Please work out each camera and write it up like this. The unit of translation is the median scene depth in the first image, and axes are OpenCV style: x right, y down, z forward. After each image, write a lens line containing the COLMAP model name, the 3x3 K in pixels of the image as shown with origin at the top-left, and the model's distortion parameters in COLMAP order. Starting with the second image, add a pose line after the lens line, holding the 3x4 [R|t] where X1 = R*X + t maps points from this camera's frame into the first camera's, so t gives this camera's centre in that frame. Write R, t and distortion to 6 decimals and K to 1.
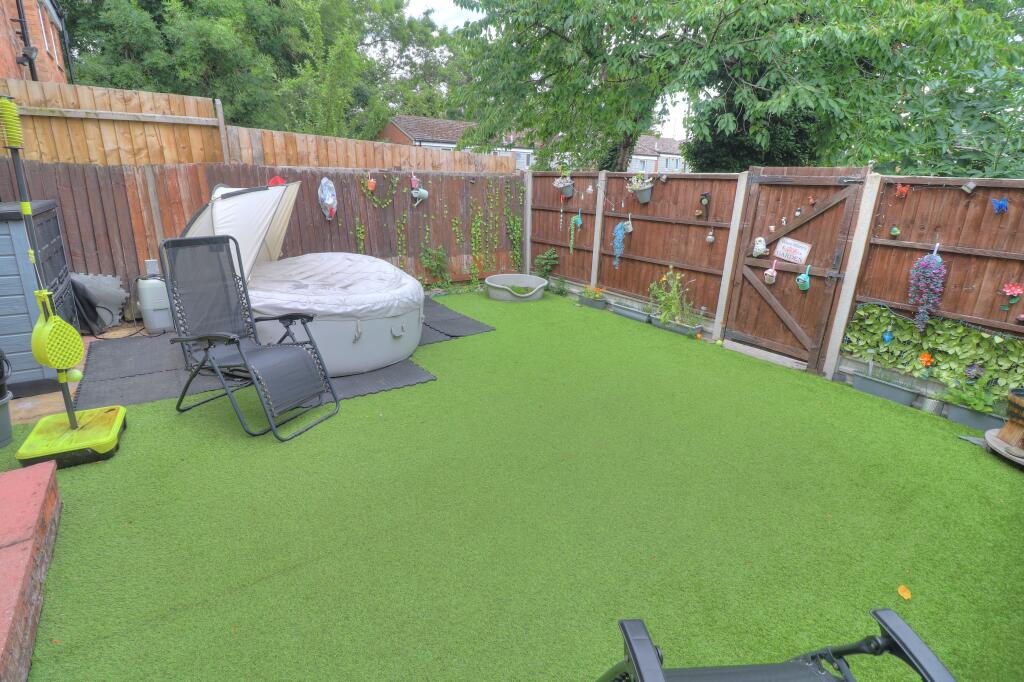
lens RADIAL K [[475.8, 0, 507.2], [0, 475.8, 328.2], [0, 0, 1]] dist [0.001286, -0.013566]
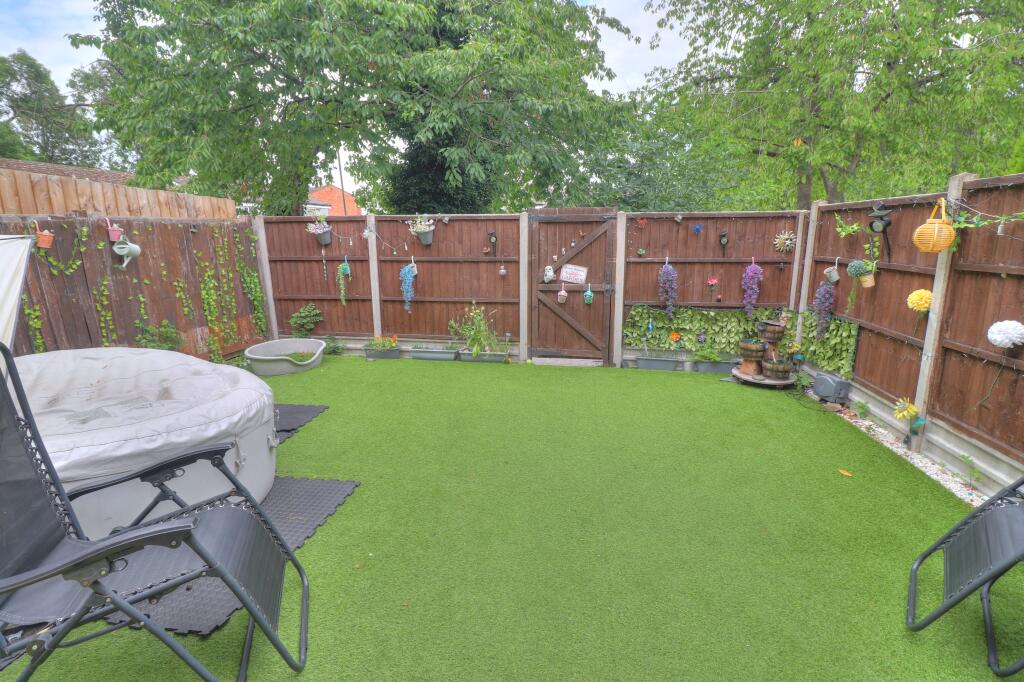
lens RADIAL K [[475.8, 0, 507.2], [0, 475.8, 328.2], [0, 0, 1]] dist [0.001286, -0.013566]
pose [[0.711128, -0.169053, 0.682436, -0.350604], [0.234227, 0.972177, -0.003247, -0.055690], [-0.662899, 0.162154, 0.730938, 0.208072]]
